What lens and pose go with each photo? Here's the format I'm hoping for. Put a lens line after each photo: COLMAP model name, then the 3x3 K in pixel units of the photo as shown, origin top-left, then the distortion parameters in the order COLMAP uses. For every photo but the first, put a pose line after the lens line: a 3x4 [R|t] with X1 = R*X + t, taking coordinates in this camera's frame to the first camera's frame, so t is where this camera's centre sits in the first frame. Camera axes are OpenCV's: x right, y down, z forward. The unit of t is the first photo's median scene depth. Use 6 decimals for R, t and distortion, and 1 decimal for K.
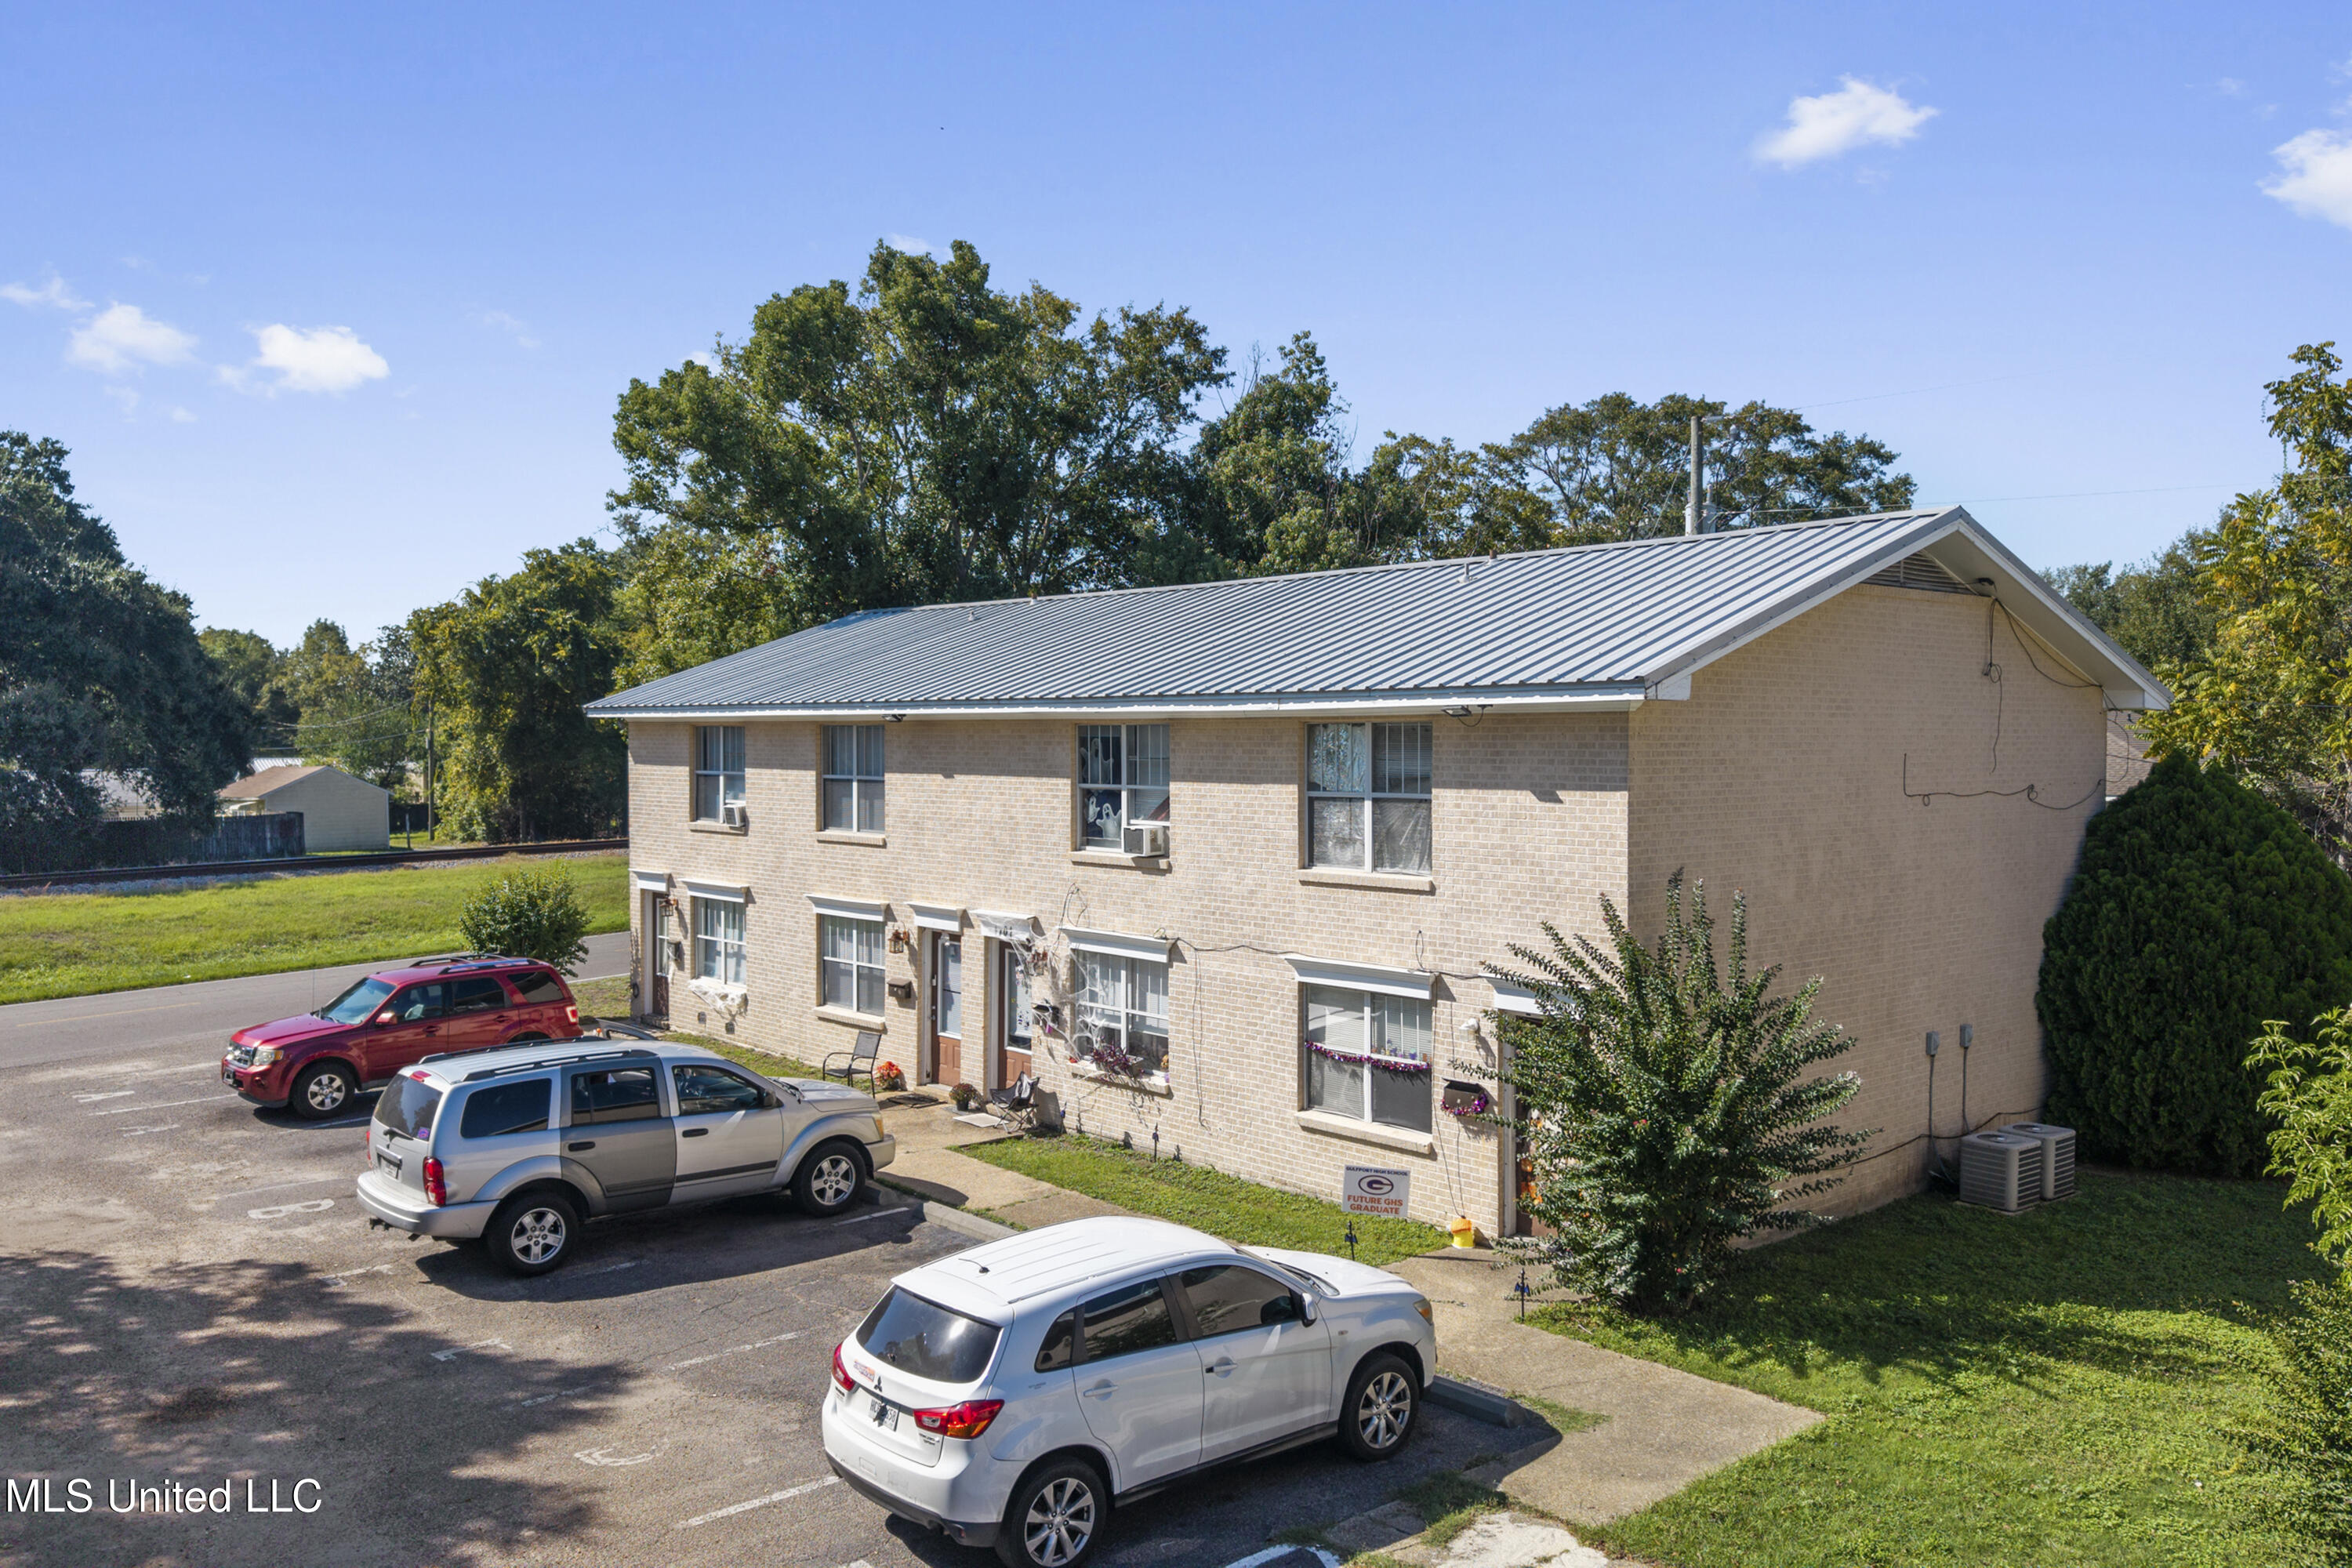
lens RADIAL K [[1835.5, 0, 1193.8], [0, 1835.5, 762.4], [0, 0, 1]] dist [0.062569, -0.072819]
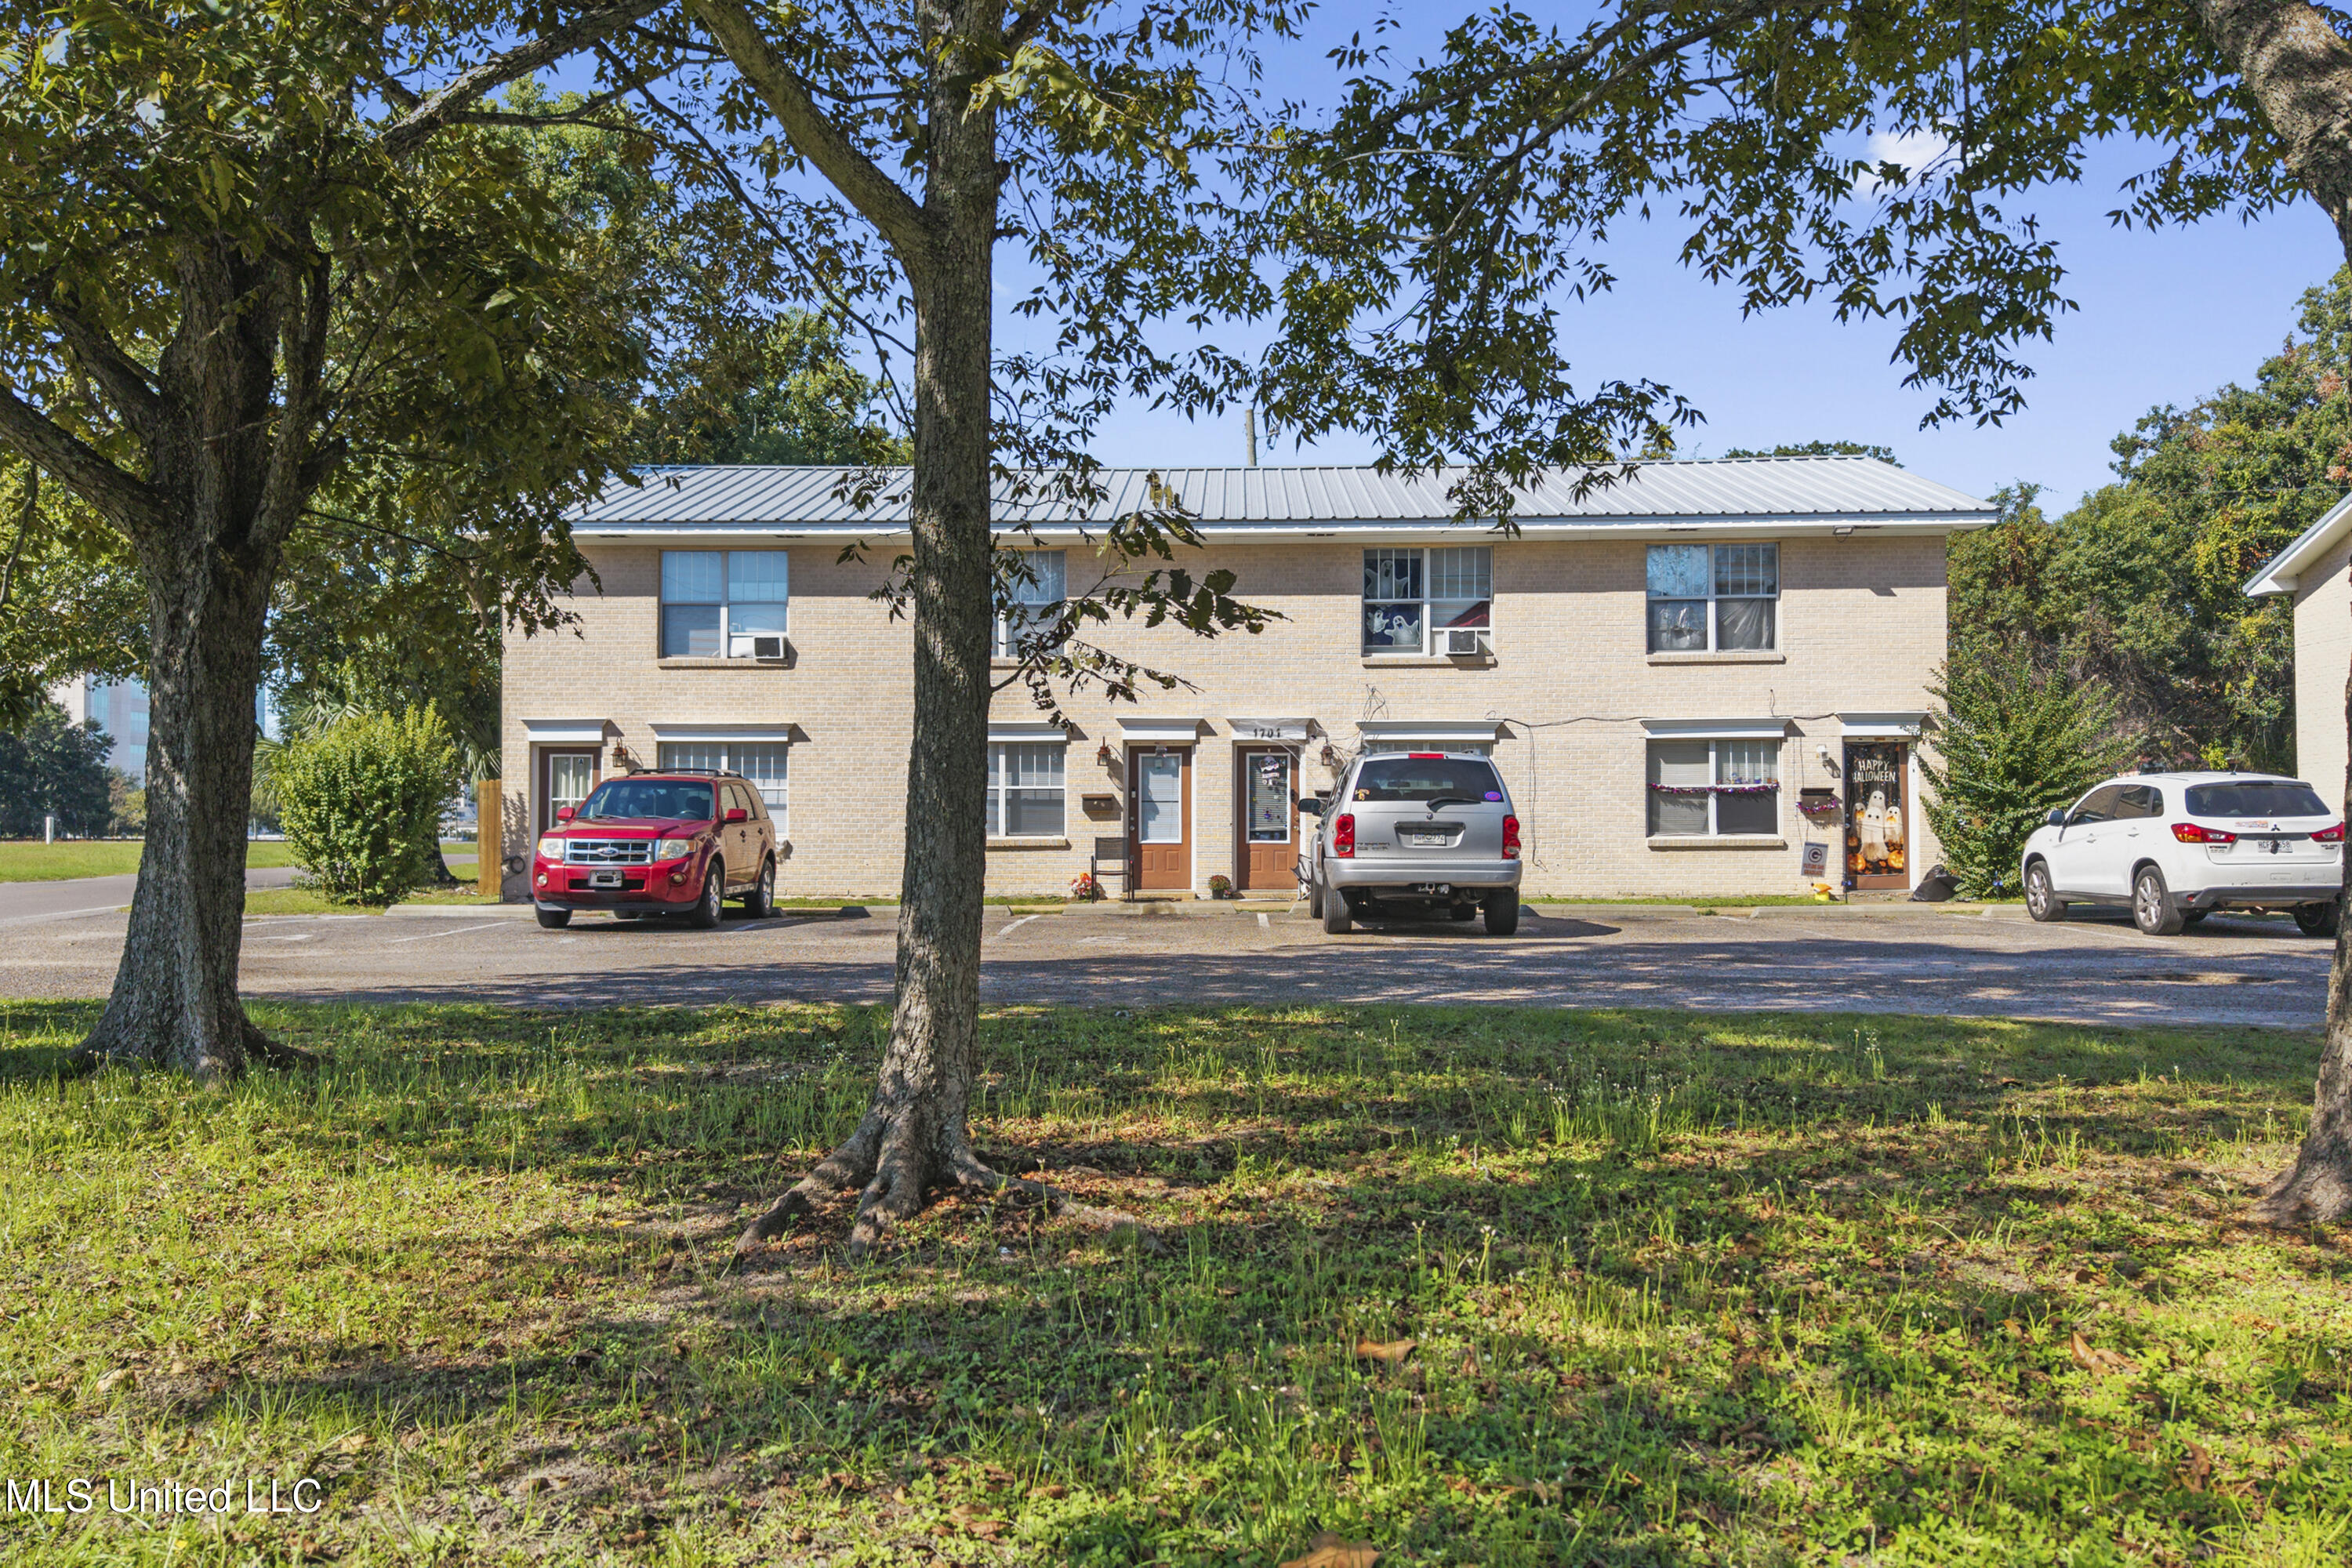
lens RADIAL K [[1835.5, 0, 1176.1], [0, 1835.5, 794.7], [0, 0, 1]] dist [0.062569, -0.072819]
pose [[0.692582, 0.016122, 0.721159, -1.031766], [0.012070, 0.999351, -0.033932, 0.181731], [-0.721238, 0.032205, 0.691938, 0.295530]]
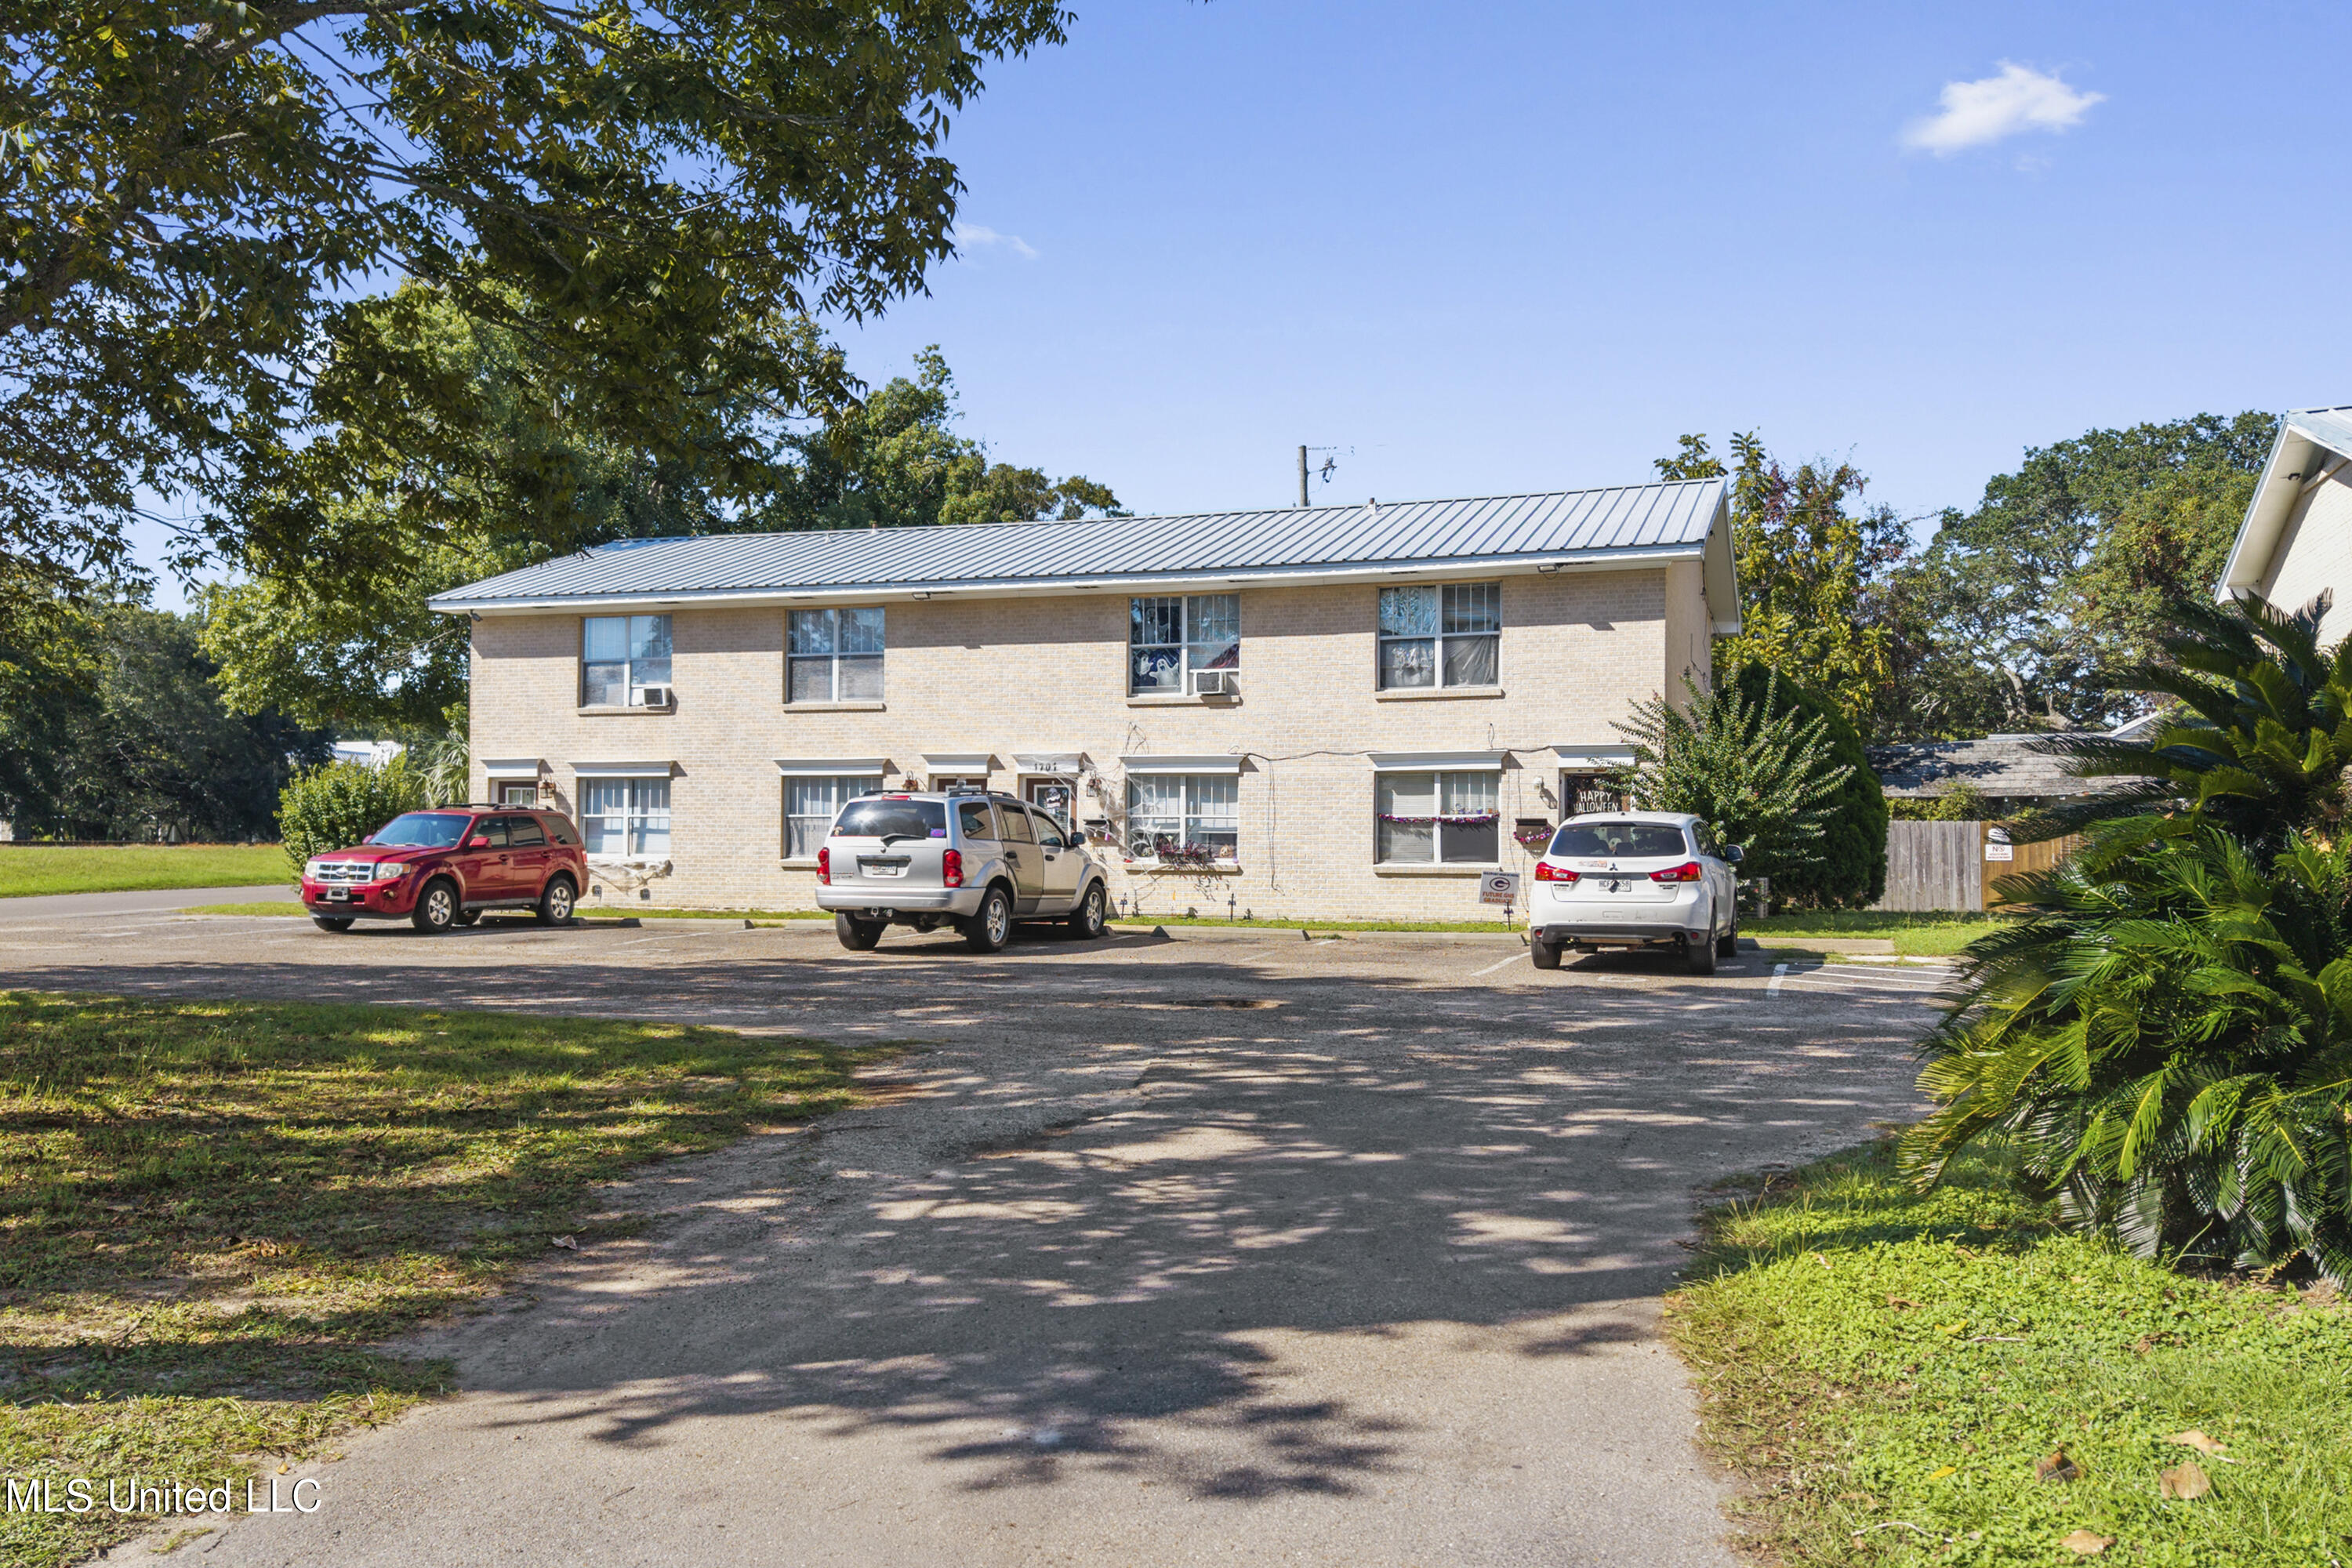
lens RADIAL K [[1835.5, 0, 1191.1], [0, 1835.5, 807.3], [0, 0, 1]] dist [0.062569, -0.072819]
pose [[0.870506, 0.013677, 0.491968, -0.684037], [0.002289, 0.999490, -0.031836, 0.173036], [-0.492153, 0.028839, 0.870031, -0.134913]]
